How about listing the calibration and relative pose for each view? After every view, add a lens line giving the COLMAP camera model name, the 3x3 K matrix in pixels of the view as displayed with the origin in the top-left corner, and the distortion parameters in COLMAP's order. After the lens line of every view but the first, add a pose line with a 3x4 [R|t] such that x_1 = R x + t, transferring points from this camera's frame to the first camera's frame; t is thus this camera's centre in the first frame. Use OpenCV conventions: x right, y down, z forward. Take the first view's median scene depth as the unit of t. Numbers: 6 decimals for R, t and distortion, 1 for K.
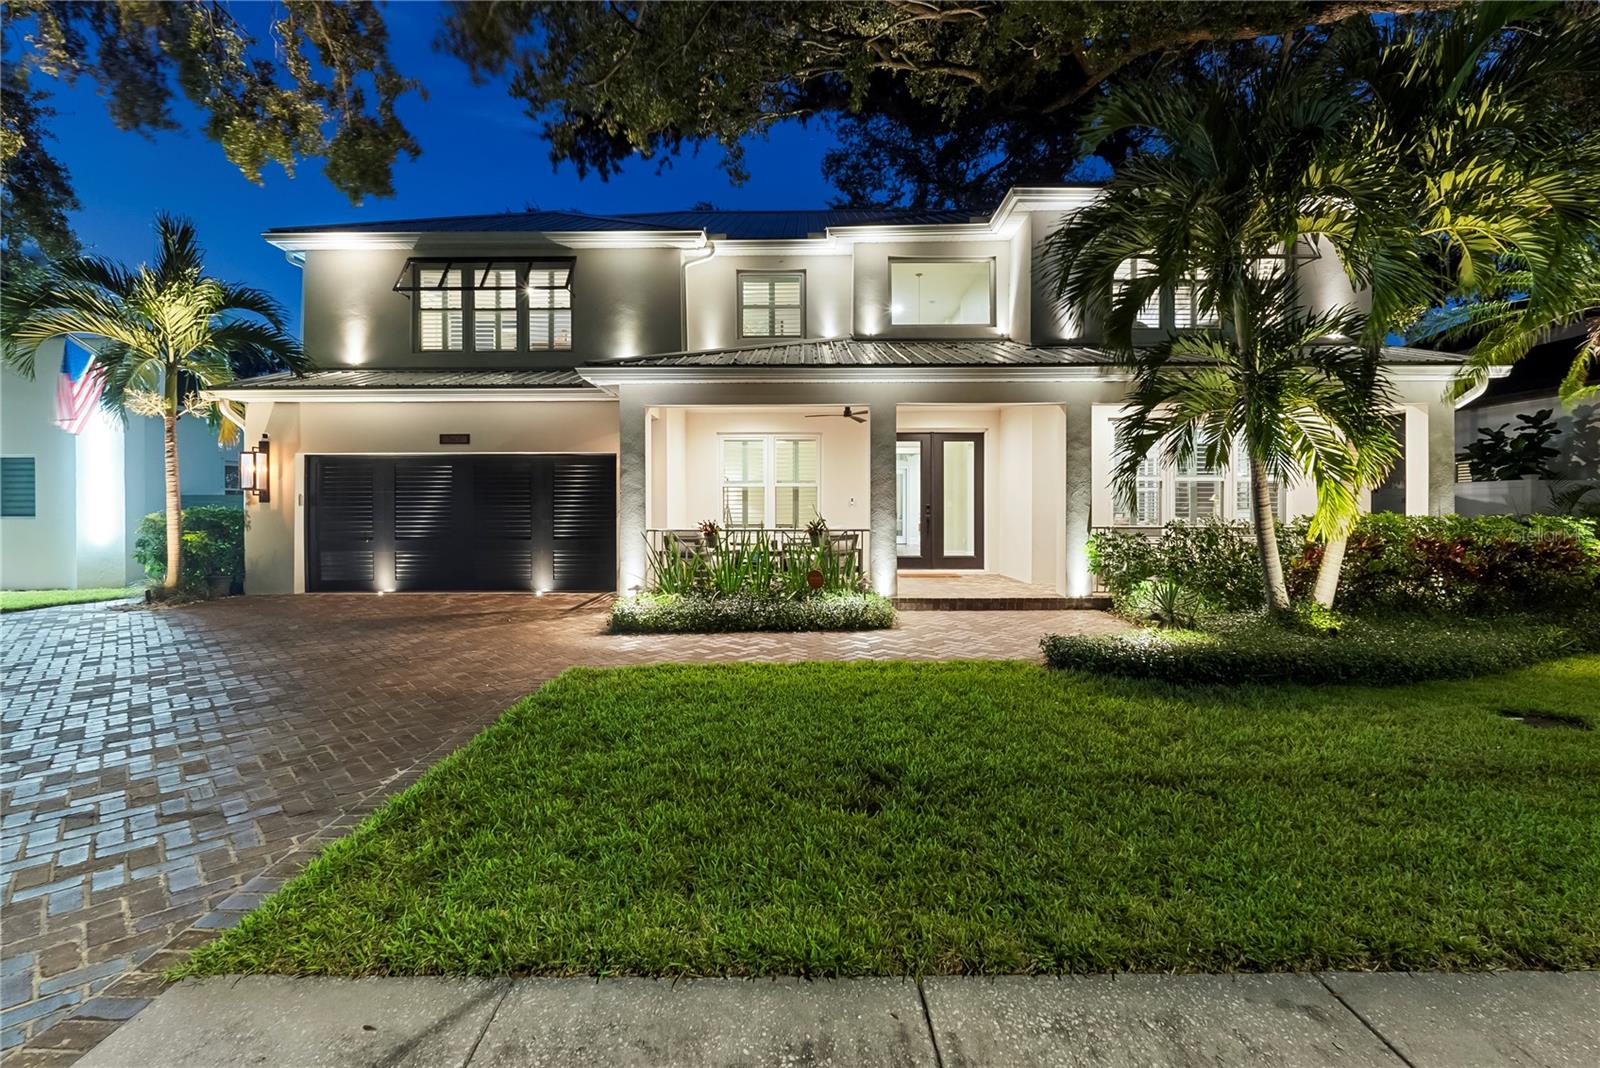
lens RADIAL K [[718.2, 0, 797.0], [0, 718.2, 520.7], [0, 0, 1]] dist [-0.005352, 0.000855]
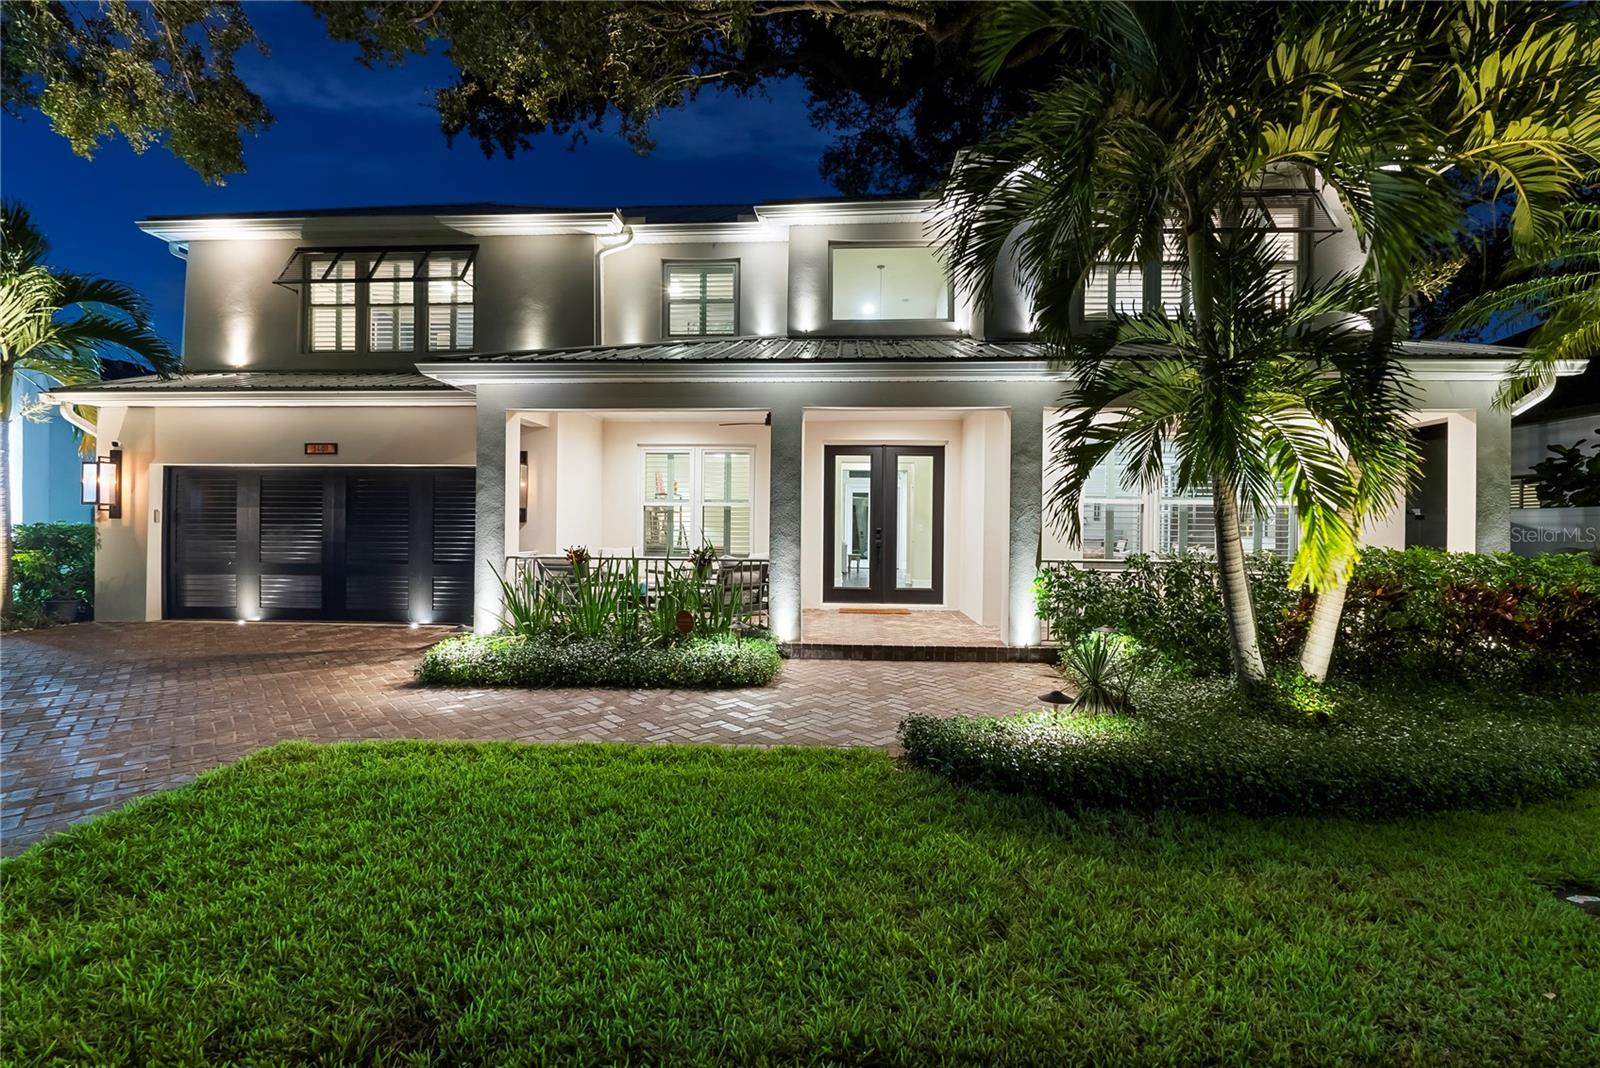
lens RADIAL K [[718.2, 0, 800.5], [0, 718.2, 535.9], [0, 0, 1]] dist [-0.005352, 0.000855]
pose [[0.998689, 0.011985, -0.049766, 0.160570], [-0.012177, 0.999920, -0.003550, -0.011334], [0.049720, 0.004151, 0.998755, 0.158087]]
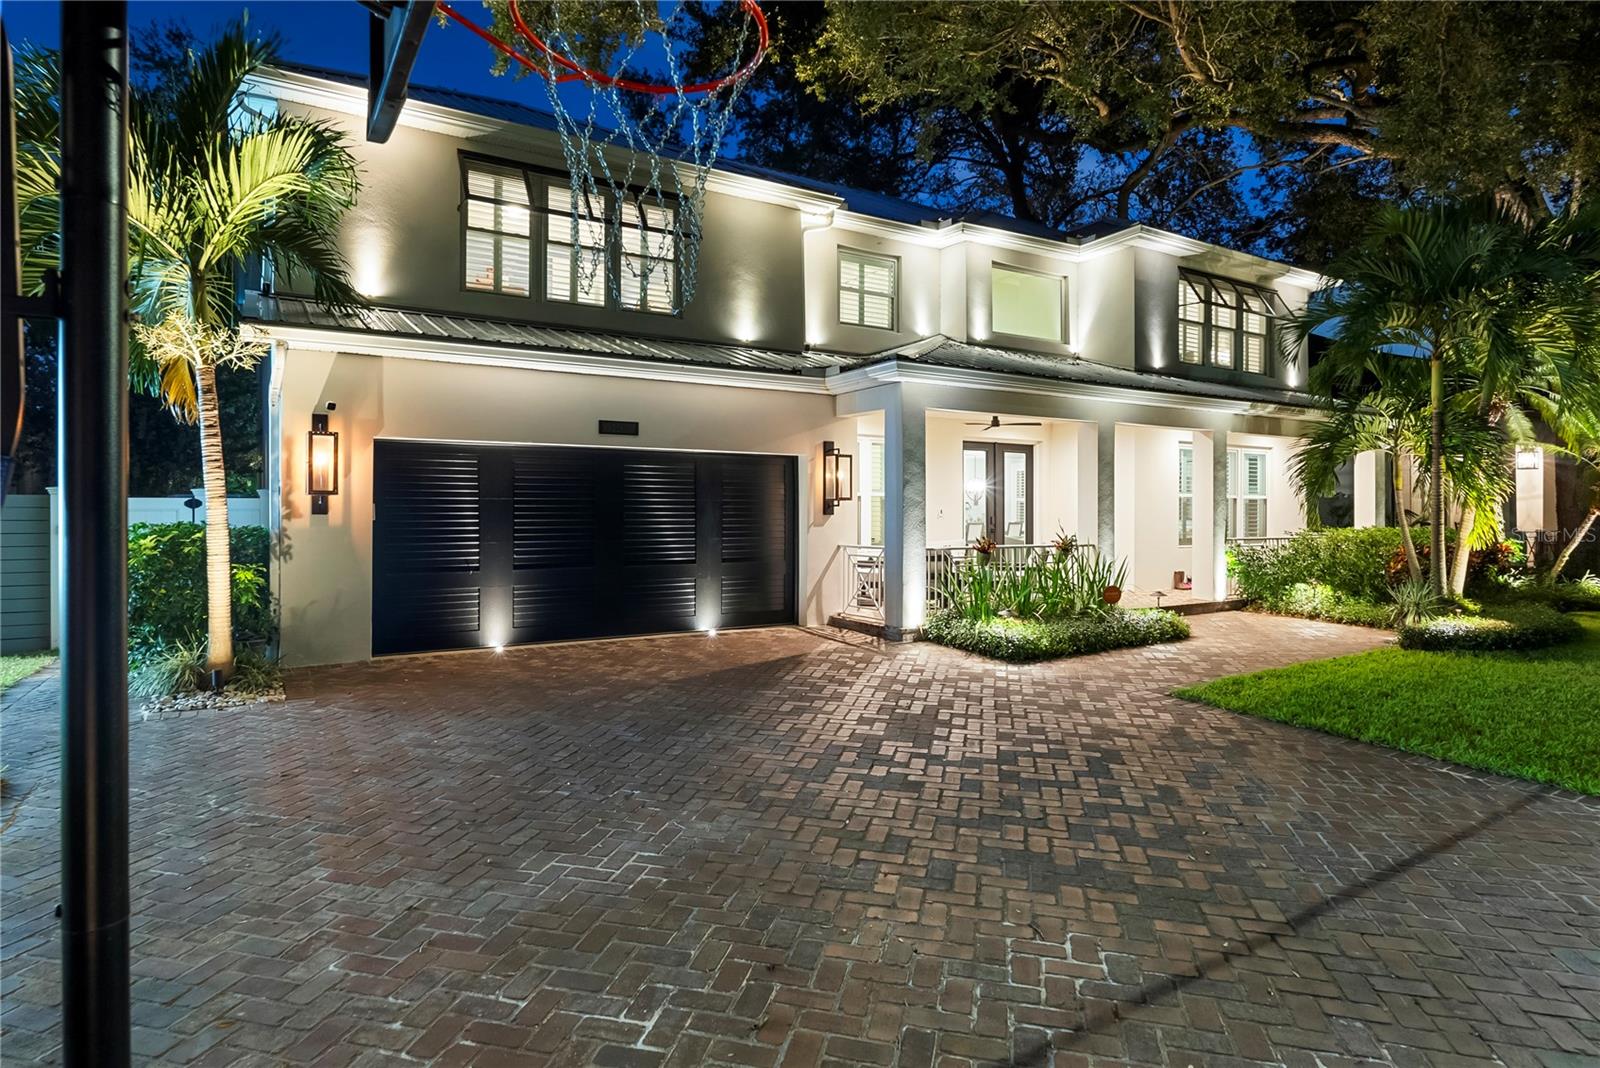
lens RADIAL K [[886.1, 0, 797.9], [0, 886.1, 527.0], [0, 0, 1]] dist [0.002223, -0.000159]
pose [[0.846523, -0.004949, 0.532329, -0.834447], [0.002127, 0.999980, 0.005913, -0.018608], [-0.532348, -0.003873, 0.846517, 0.145298]]
